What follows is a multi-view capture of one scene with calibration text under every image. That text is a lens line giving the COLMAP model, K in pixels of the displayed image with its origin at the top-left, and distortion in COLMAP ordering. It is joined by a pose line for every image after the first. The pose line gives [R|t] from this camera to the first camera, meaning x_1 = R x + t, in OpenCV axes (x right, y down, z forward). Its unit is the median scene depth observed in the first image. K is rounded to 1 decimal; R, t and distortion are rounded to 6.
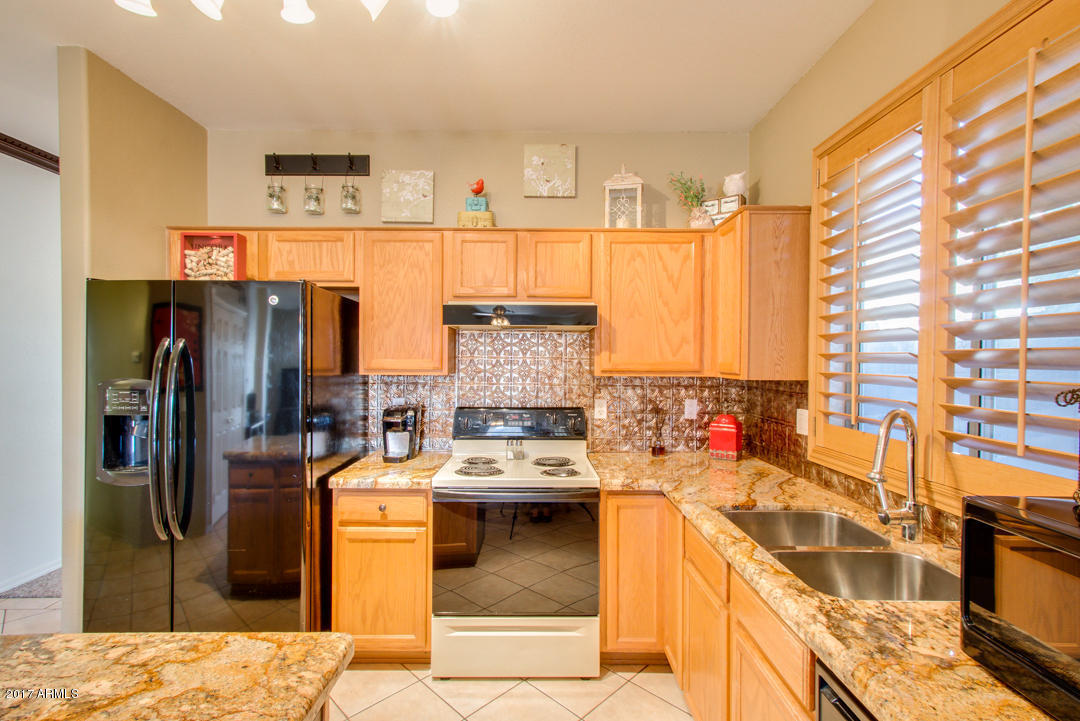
lens RADIAL K [[491.6, 0, 530.2], [0, 491.6, 362.5], [0, 0, 1]] dist [-0.001934, 0.004178]
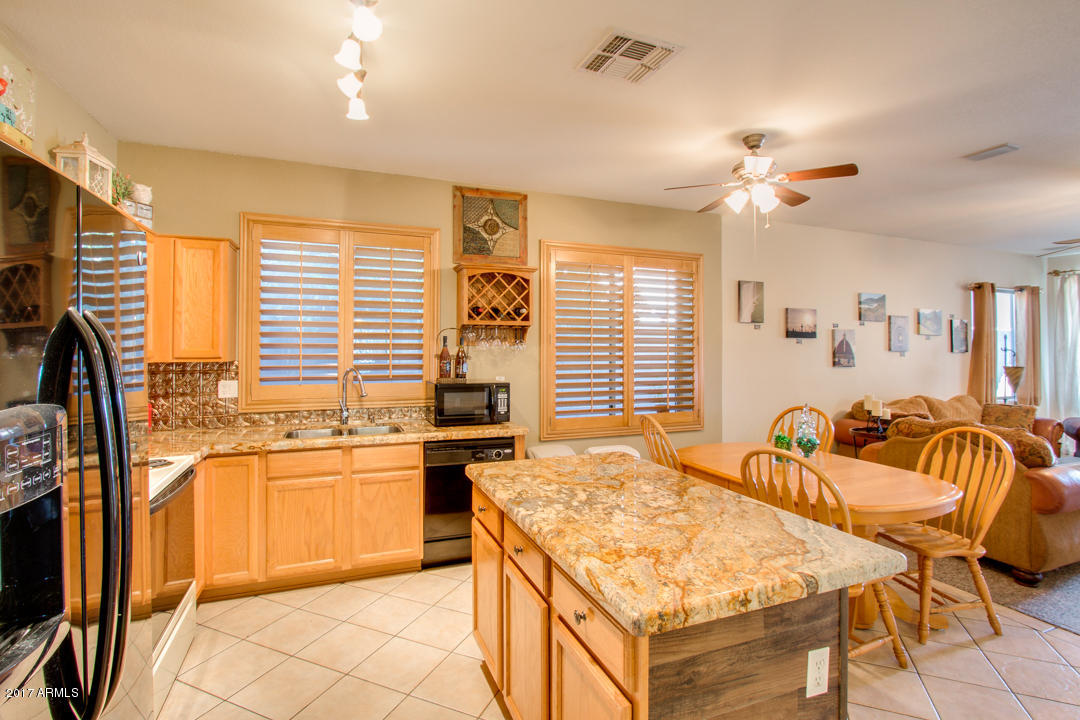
lens RADIAL K [[511.2, 0, 536.0], [0, 511.2, 340.1], [0, 0, 1]] dist [-0.025201, 0.007308]
pose [[-0.374189, 0.006304, 0.927331, -1.054927], [0.003872, 0.999979, -0.005235, -0.012800], [-0.927345, 0.001632, -0.374205, 0.614637]]
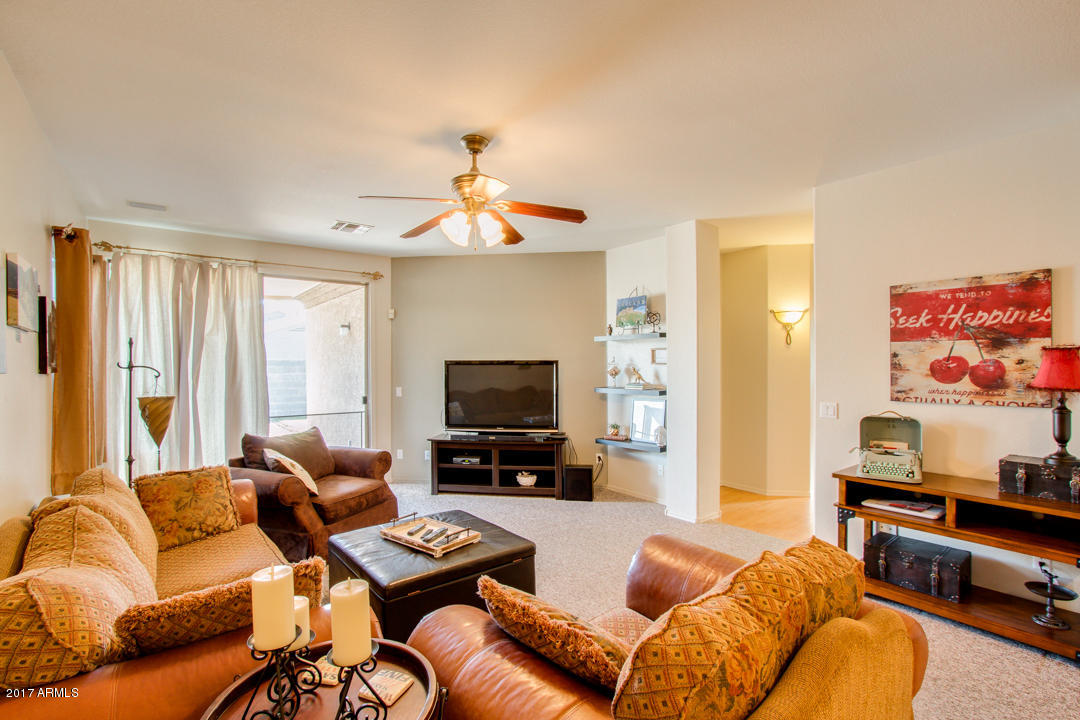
lens RADIAL K [[502.4, 0, 536.6], [0, 502.4, 363.9], [0, 0, 1]] dist [-0.015964, 0.000416]
pose [[-0.790274, -0.001695, -0.612752, 0.274673], [-0.008031, 0.999939, 0.007592, 0.004546], [0.612702, 0.010921, -0.790239, -0.727910]]
